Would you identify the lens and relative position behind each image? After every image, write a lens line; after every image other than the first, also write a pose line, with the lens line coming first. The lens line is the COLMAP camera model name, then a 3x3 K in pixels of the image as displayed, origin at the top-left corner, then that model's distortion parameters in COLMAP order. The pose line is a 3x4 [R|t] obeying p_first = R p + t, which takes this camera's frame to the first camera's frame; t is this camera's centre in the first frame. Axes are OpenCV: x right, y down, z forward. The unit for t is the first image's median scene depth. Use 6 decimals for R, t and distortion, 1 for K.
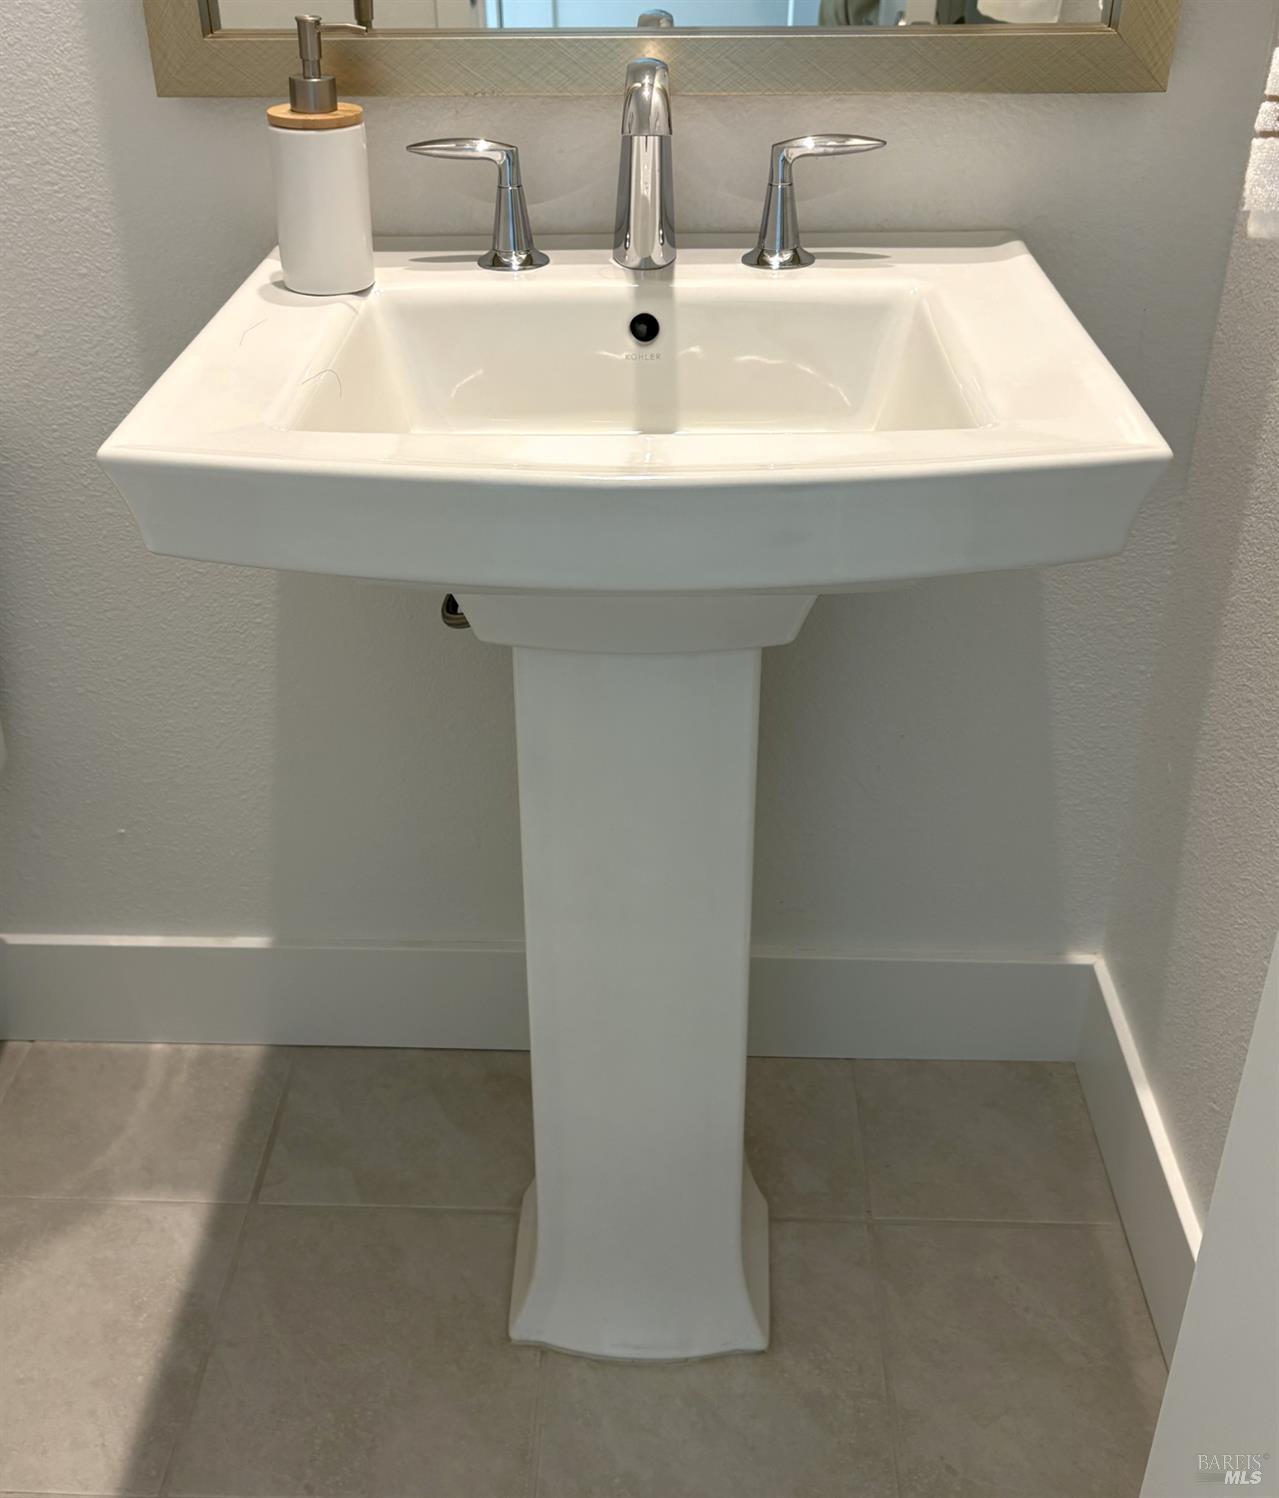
lens RADIAL K [[1762.1, 0, 691.9], [0, 1762.1, 724.6], [0, 0, 1]] dist [0.009897, -0.017123]
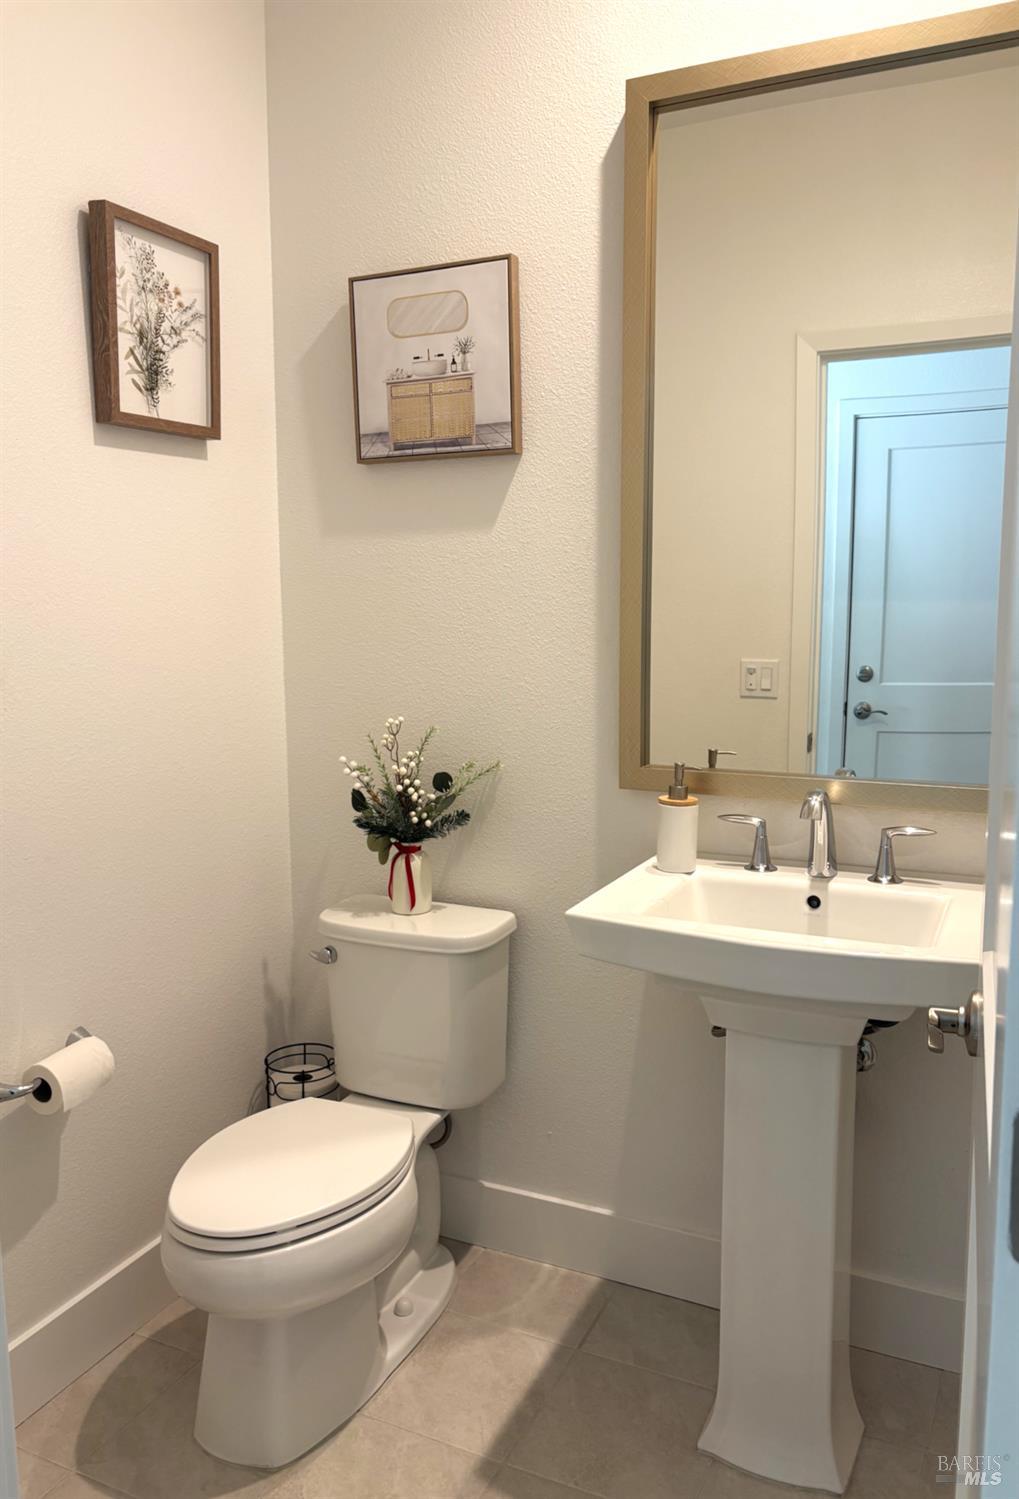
lens RADIAL K [[1178.9, 0, 509.5], [0, 1178.9, 749.5], [0, 0, 1]] dist [0.000073, -0.000059]
pose [[0.917386, 0.058649, -0.393653, 0.185608], [-0.199269, 0.923868, -0.326740, 0.148386], [0.344521, 0.378190, 0.859231, -0.446722]]
